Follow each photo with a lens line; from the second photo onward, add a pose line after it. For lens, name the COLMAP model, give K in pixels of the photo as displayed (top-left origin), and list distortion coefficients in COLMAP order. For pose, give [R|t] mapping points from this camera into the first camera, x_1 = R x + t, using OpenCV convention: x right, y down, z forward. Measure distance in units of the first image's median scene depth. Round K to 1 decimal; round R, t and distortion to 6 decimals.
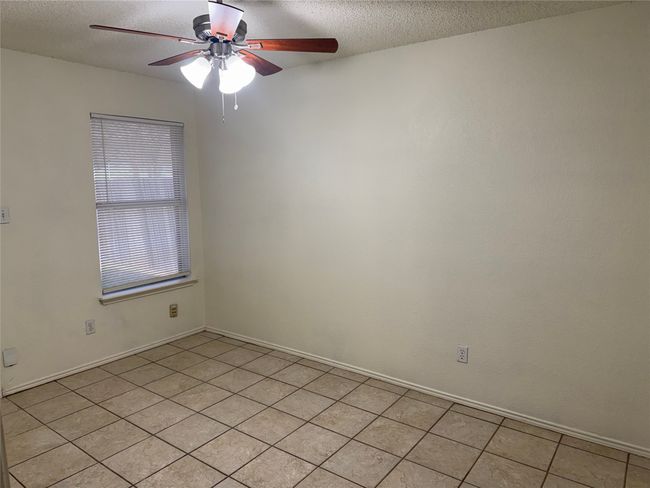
lens RADIAL K [[453.8, 0, 321.4], [0, 453.8, 244.2], [0, 0, 1]] dist [0.060833, -0.072535]
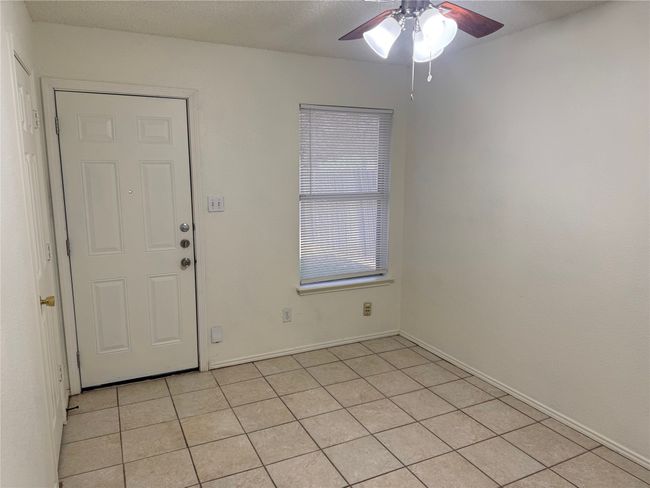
lens RADIAL K [[453.8, 0, 323.7], [0, 453.8, 246.8], [0, 0, 1]] dist [0.060833, -0.072535]
pose [[0.888176, 0.083293, -0.451891, 0.017026], [-0.071591, 0.996508, 0.042968, -0.024082], [0.453892, -0.005812, 0.891038, 0.145559]]
